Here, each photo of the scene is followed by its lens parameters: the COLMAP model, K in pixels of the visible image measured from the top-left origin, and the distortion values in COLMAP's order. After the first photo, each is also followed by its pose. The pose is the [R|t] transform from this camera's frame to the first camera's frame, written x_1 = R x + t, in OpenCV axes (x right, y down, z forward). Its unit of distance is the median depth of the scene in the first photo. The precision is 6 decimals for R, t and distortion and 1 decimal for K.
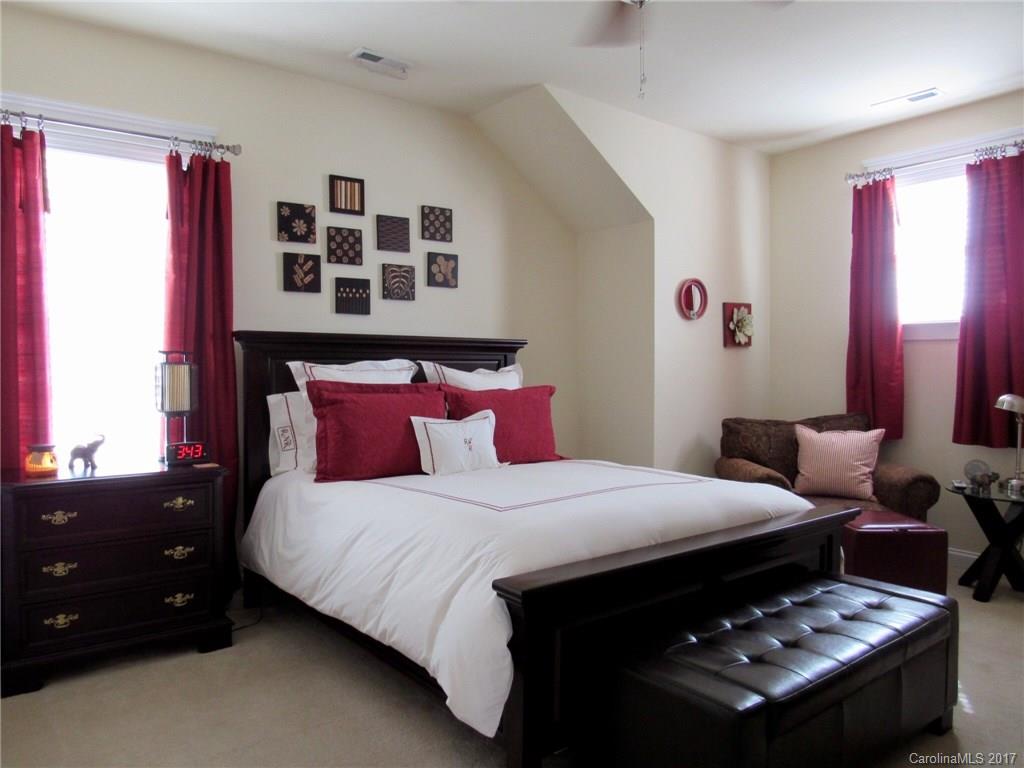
lens RADIAL K [[718.0, 0, 512.0], [0, 718.0, 384.0], [0, 0, 1]] dist [-0.032260, 0.003742]
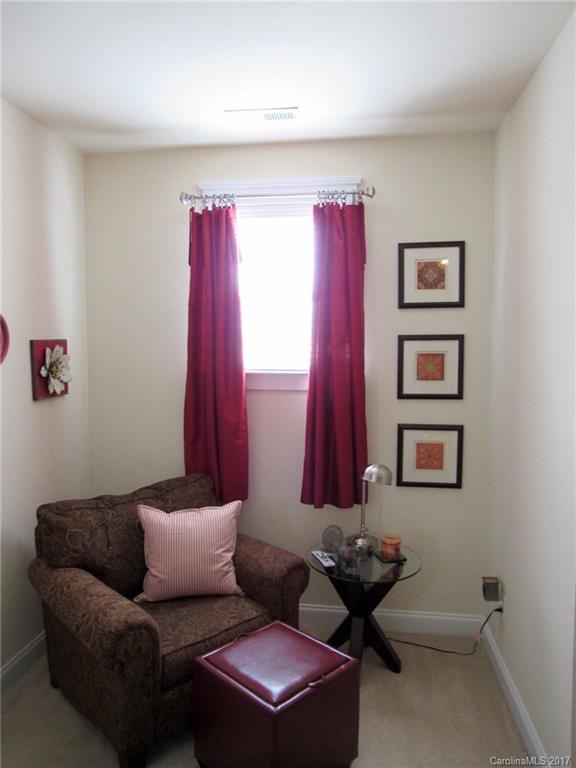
lens RADIAL K [[538.5, 0, 299.4], [0, 538.5, 385.6], [0, 0, 1]] dist [-0.032260, 0.003742]
pose [[0.703488, -0.044464, 0.709315, 0.110425], [0.011660, 0.998629, 0.051036, -0.100678], [-0.710611, -0.027633, 0.703042, 0.463530]]
